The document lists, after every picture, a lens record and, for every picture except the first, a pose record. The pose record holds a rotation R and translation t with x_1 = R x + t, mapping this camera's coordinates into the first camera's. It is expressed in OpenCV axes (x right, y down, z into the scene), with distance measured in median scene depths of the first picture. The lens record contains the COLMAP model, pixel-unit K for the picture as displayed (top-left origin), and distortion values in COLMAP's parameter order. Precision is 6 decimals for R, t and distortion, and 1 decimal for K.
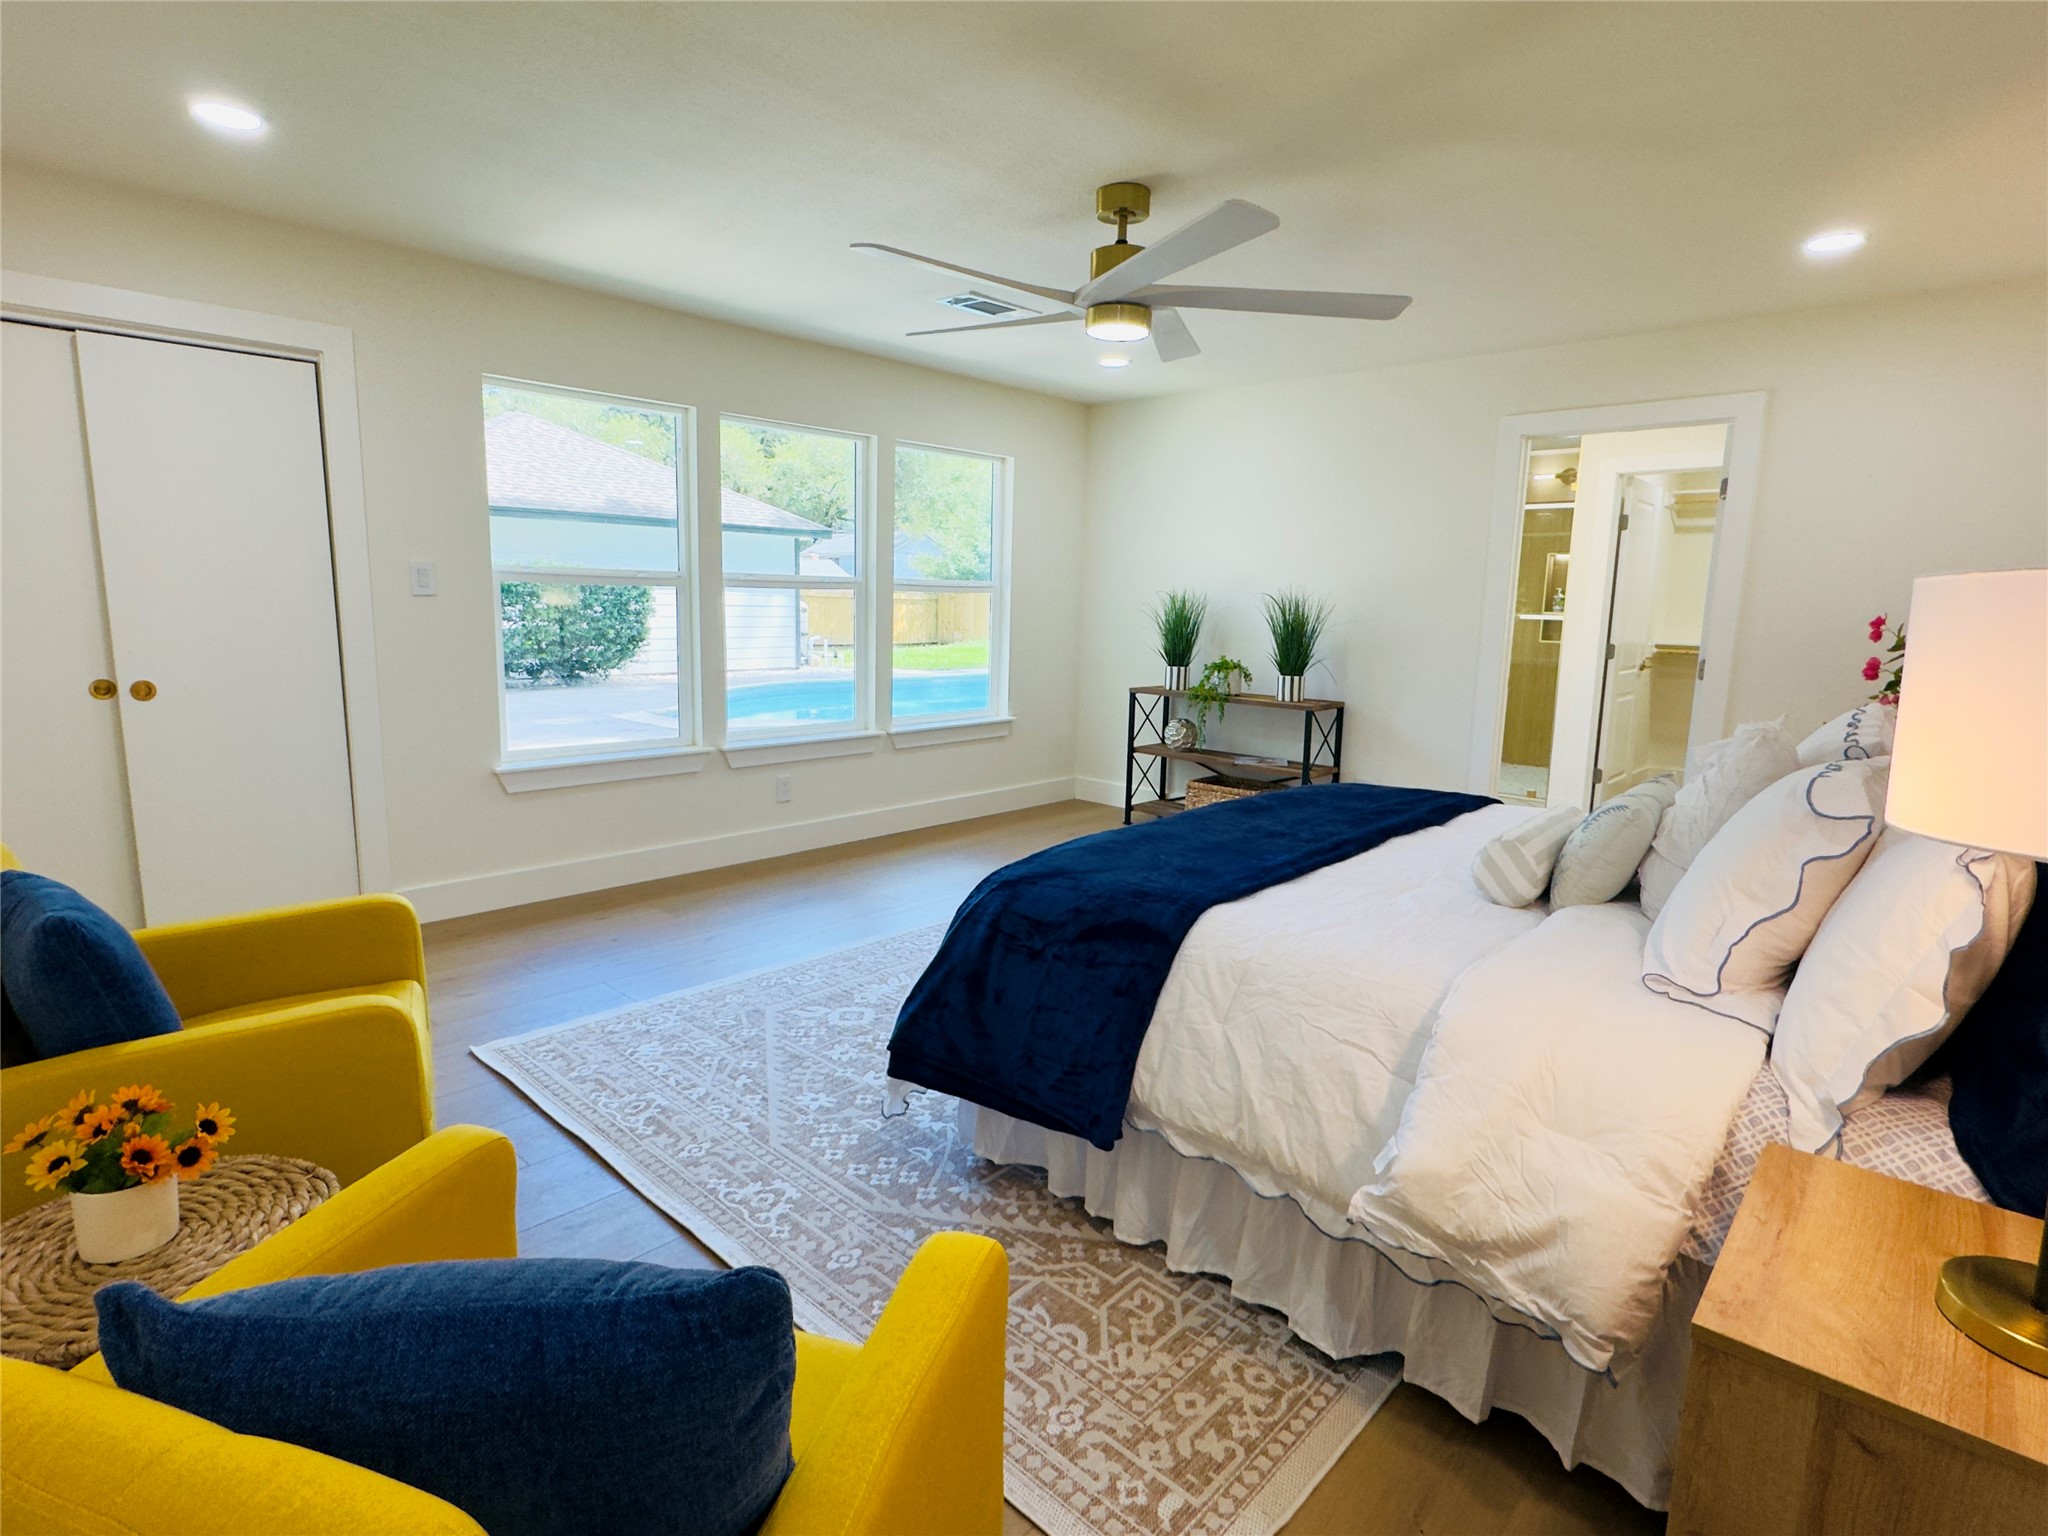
lens RADIAL K [[1051.5, 0, 1024.2], [0, 1051.5, 761.1], [0, 0, 1]] dist [-0.003097, 0.000251]
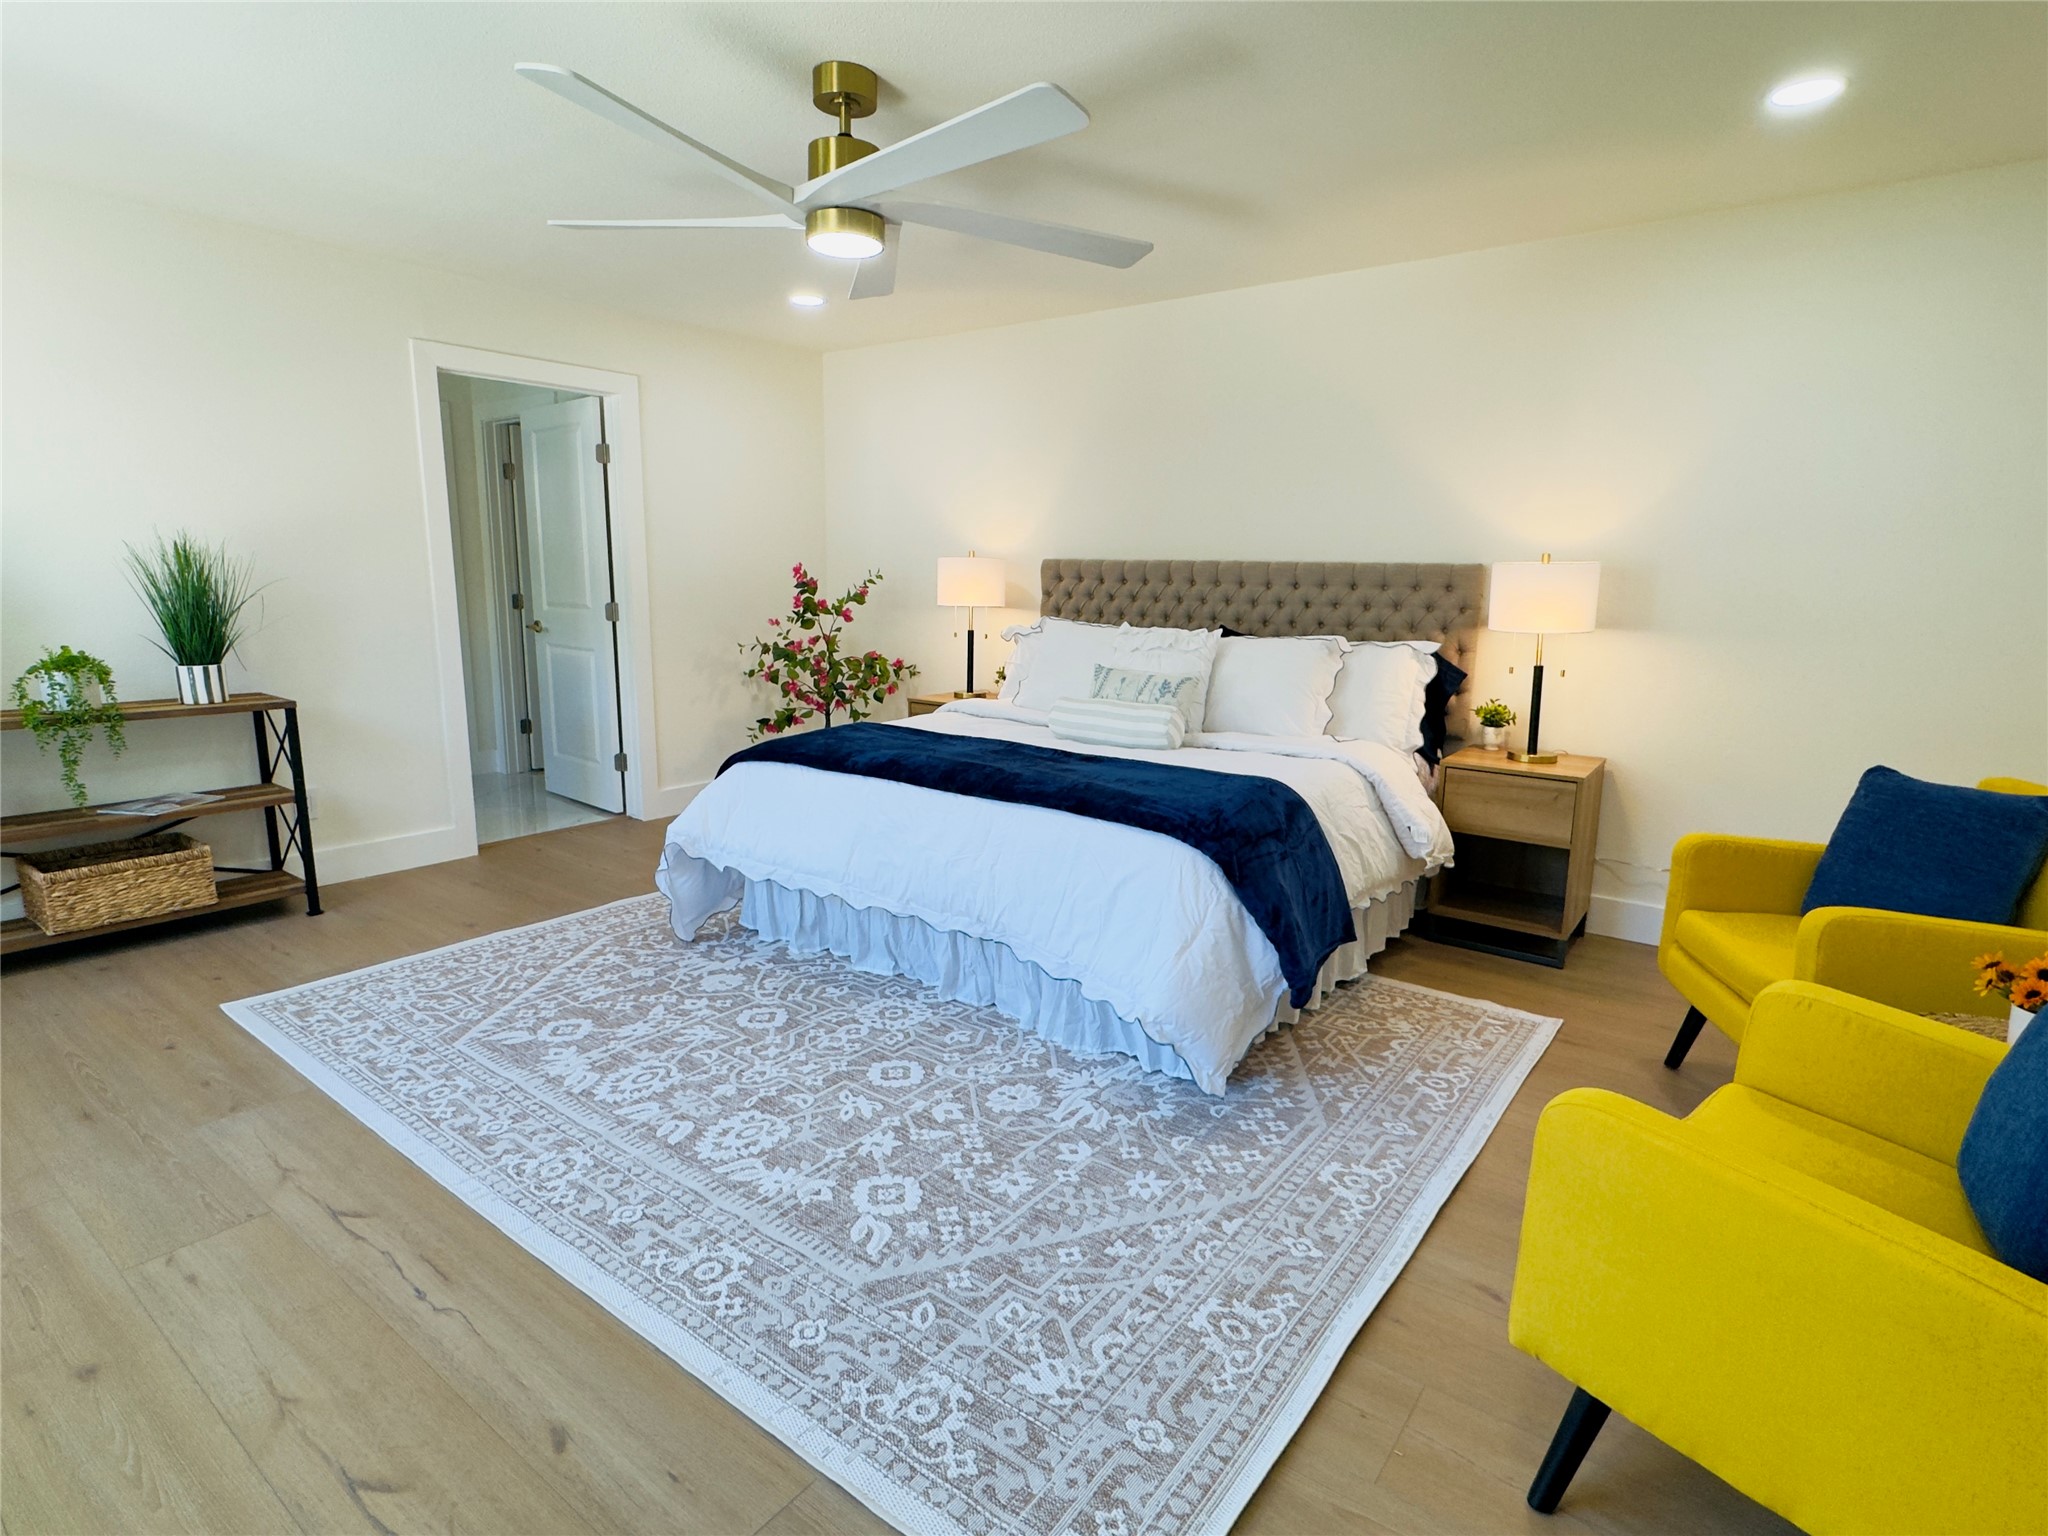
lens RADIAL K [[1051.5, 0, 1024.2], [0, 1051.5, 761.1], [0, 0, 1]] dist [-0.003097, 0.000251]
pose [[-0.100560, -0.200644, 0.974489, -0.830536], [0.135665, 0.967541, 0.213213, -0.169390], [-0.985638, 0.153645, -0.070075, 0.985624]]
